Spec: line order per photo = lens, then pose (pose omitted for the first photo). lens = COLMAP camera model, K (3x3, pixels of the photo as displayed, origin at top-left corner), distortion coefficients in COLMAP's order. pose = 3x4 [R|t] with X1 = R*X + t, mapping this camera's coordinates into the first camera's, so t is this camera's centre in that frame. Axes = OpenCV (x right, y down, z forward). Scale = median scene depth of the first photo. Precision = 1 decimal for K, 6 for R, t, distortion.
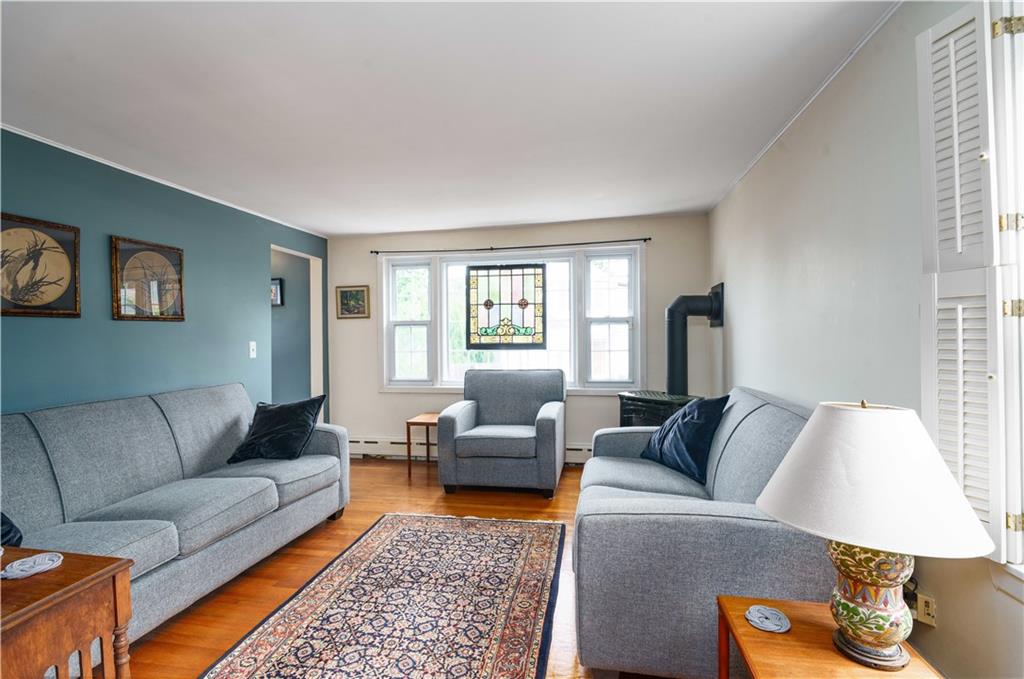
lens RADIAL K [[484.8, 0, 509.0], [0, 484.8, 343.4], [0, 0, 1]] dist [-0.005481, -0.001191]
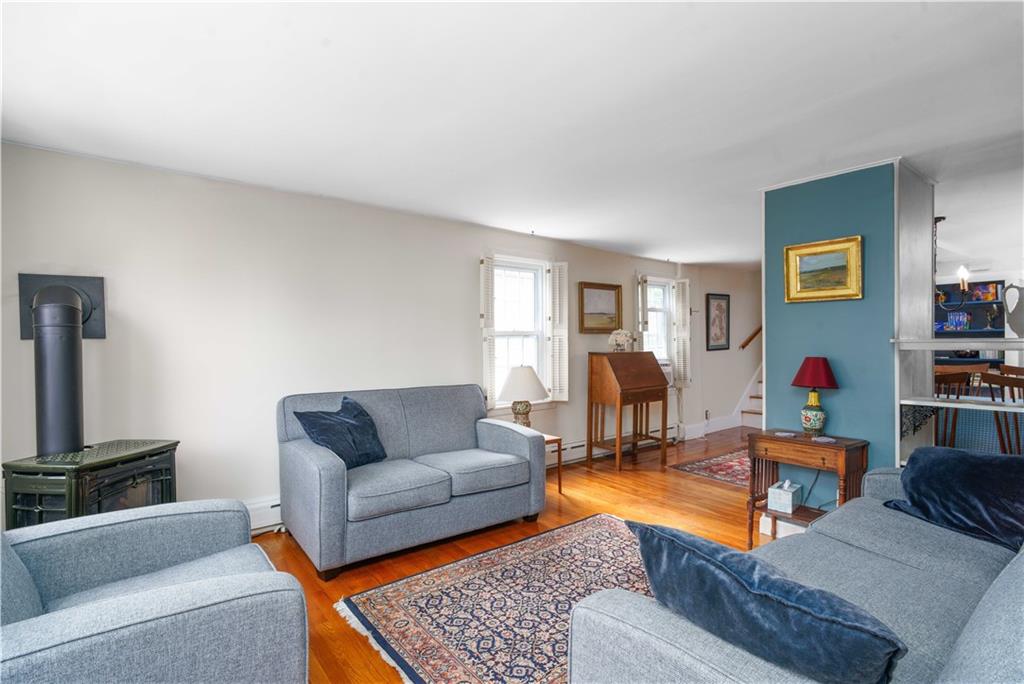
lens RADIAL K [[481.7, 0, 505.0], [0, 481.7, 346.0], [0, 0, 1]] dist [0.000742, -0.000142]
pose [[-0.743500, 0.015493, 0.668556, -0.693703], [0.028490, 0.999558, 0.008521, -0.020787], [-0.668129, 0.025383, -0.743613, 1.665032]]
